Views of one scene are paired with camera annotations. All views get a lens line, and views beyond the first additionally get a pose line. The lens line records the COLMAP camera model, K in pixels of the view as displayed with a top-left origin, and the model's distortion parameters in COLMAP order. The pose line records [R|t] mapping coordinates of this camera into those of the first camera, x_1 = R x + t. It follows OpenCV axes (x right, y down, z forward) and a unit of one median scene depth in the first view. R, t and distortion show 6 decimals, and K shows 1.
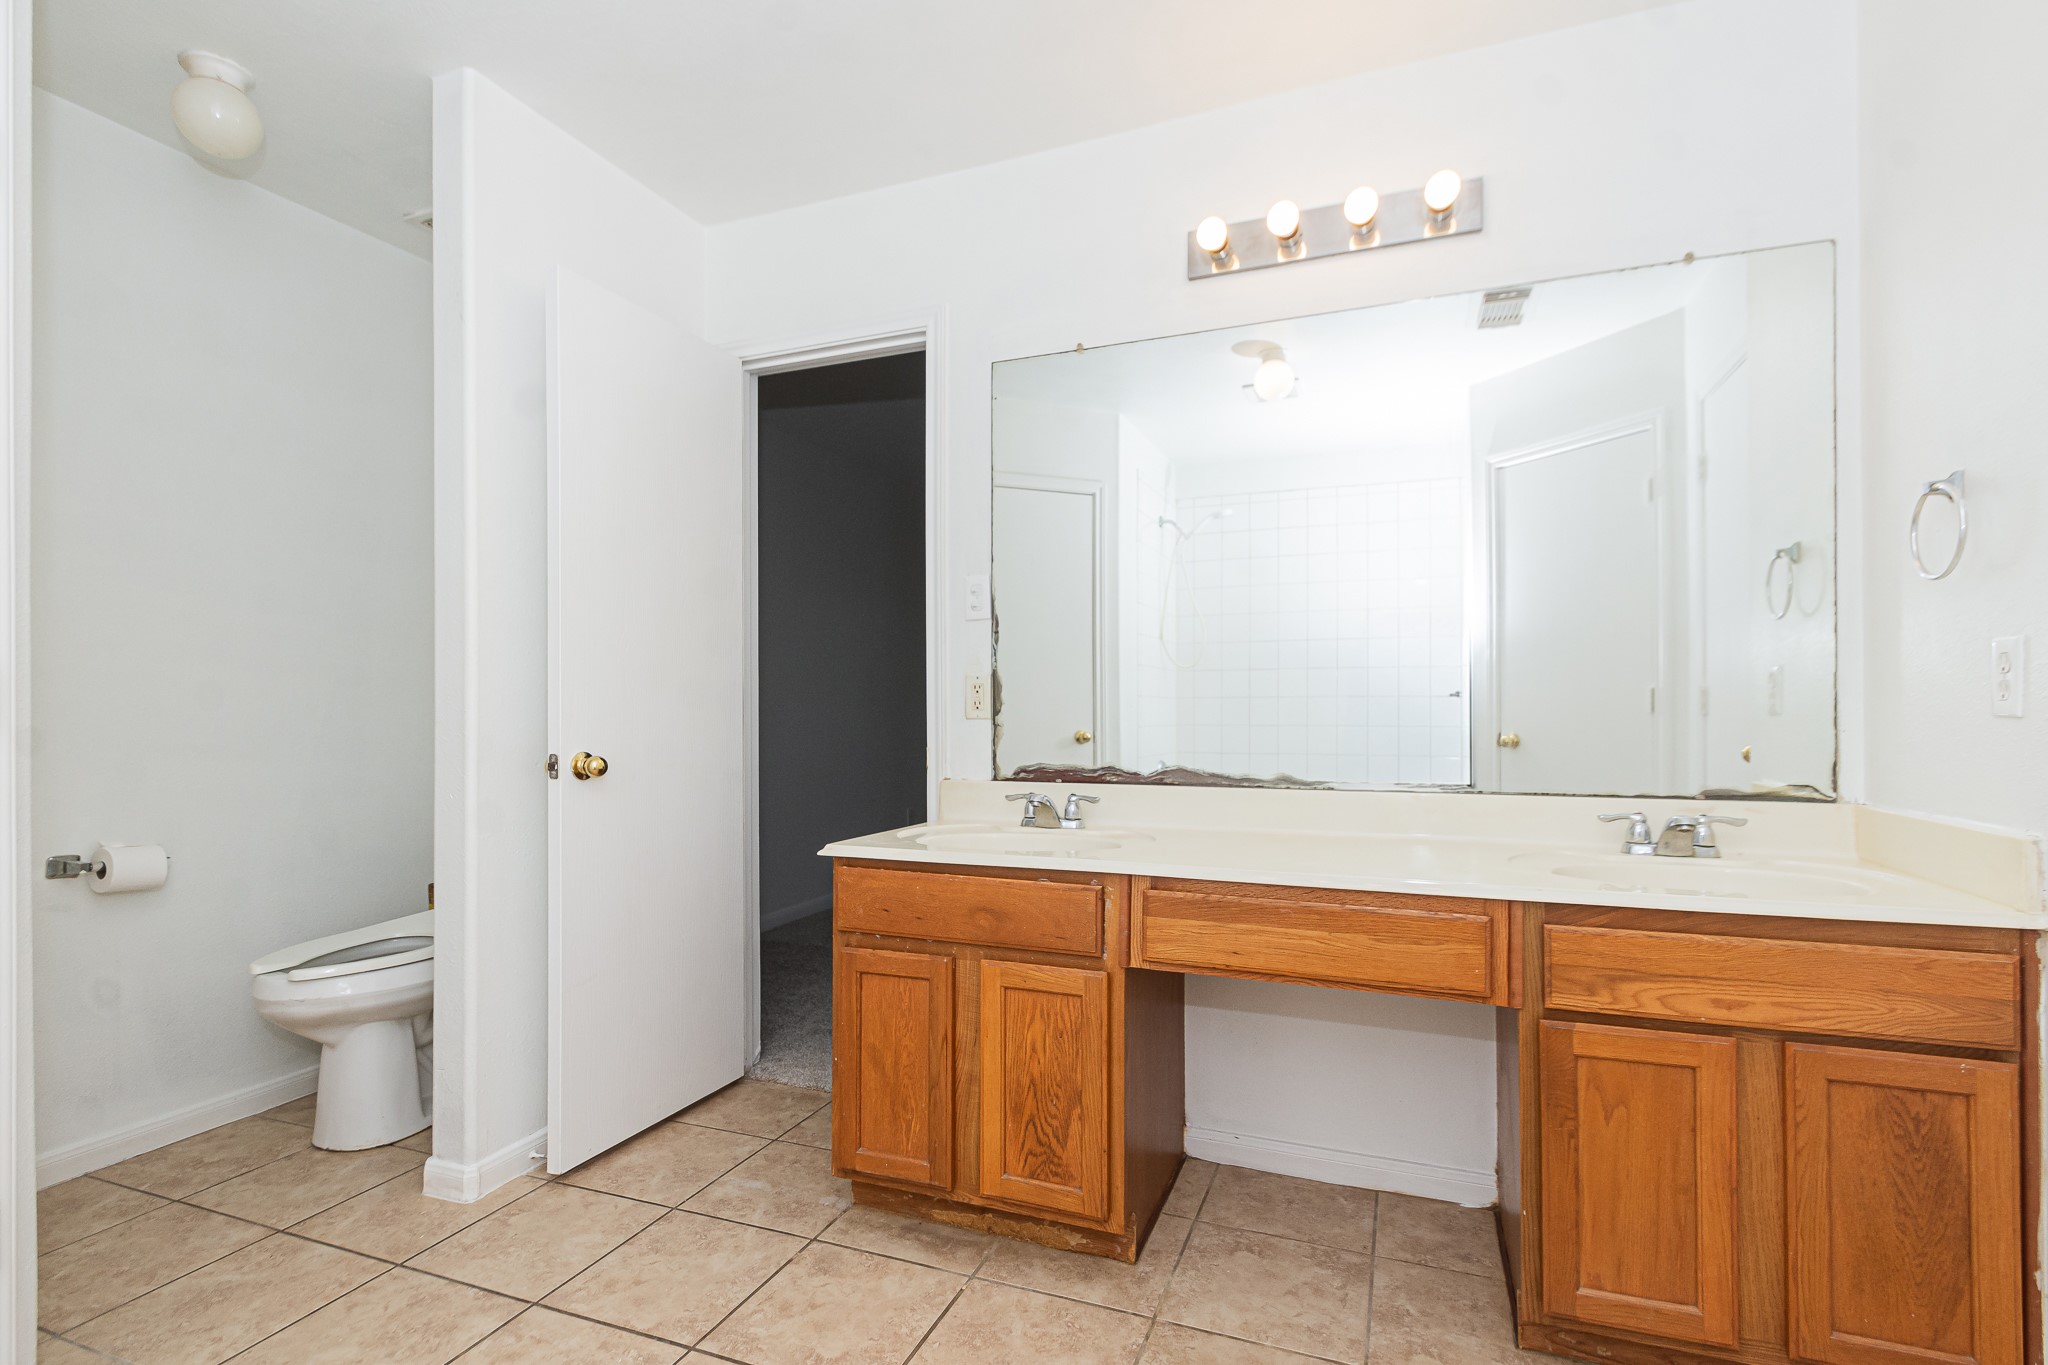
lens RADIAL K [[943.5, 0, 1009.9], [0, 943.5, 709.6], [0, 0, 1]] dist [0.008130, 0.000081]
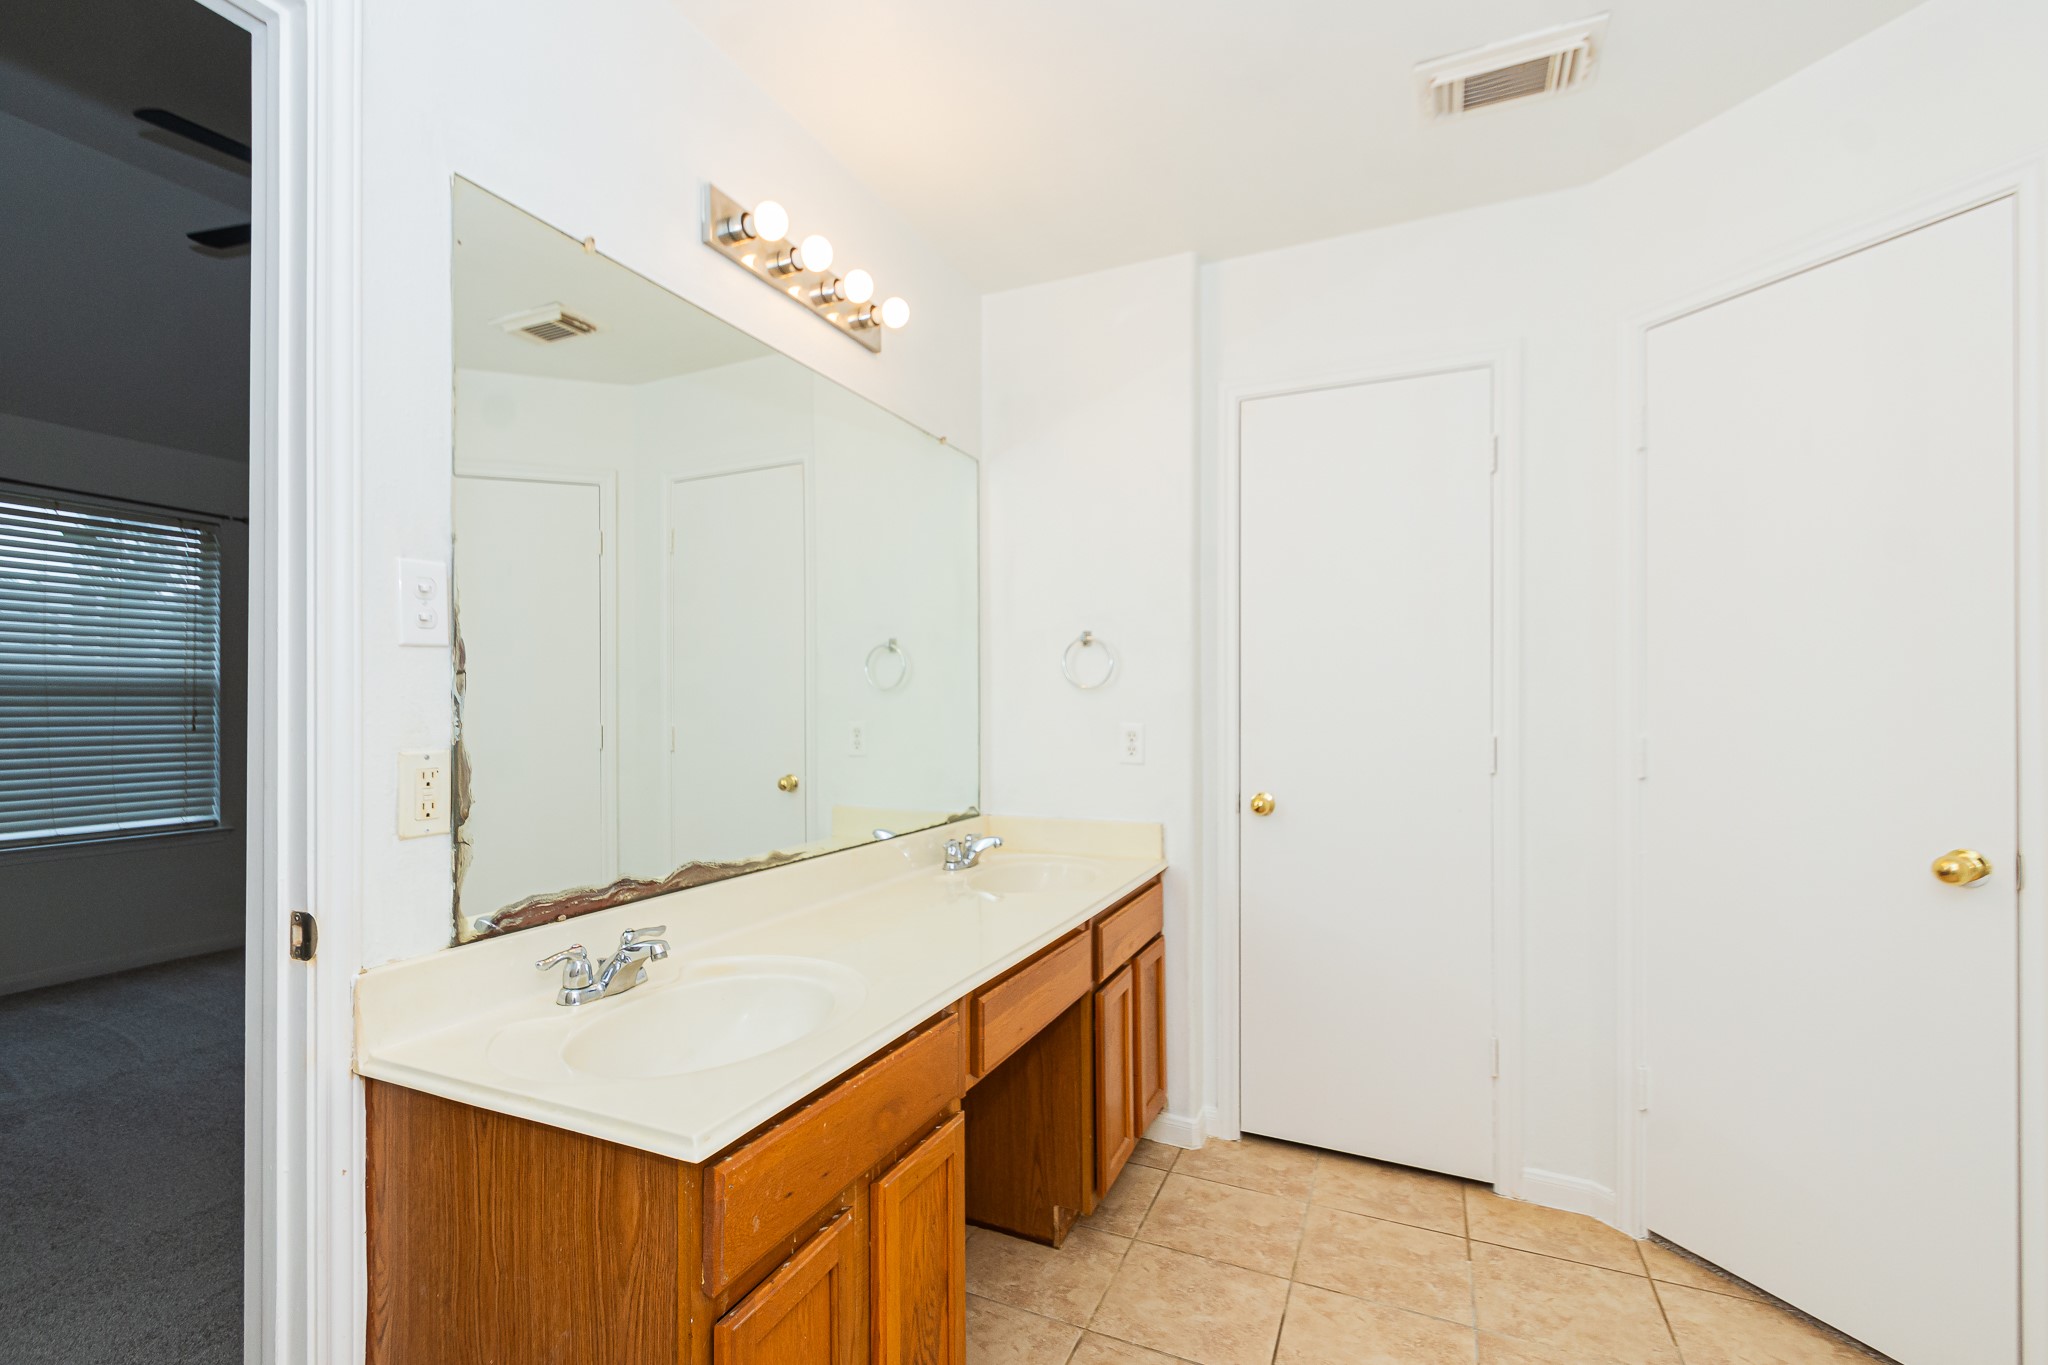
lens RADIAL K [[943.5, 0, 1009.9], [0, 943.5, 709.6], [0, 0, 1]] dist [0.008130, 0.000081]
pose [[0.063167, 0.000909, 0.998003, -0.539100], [-0.000505, 0.999999, -0.000879, -0.060184], [-0.998003, -0.000449, 0.063167, 0.651054]]
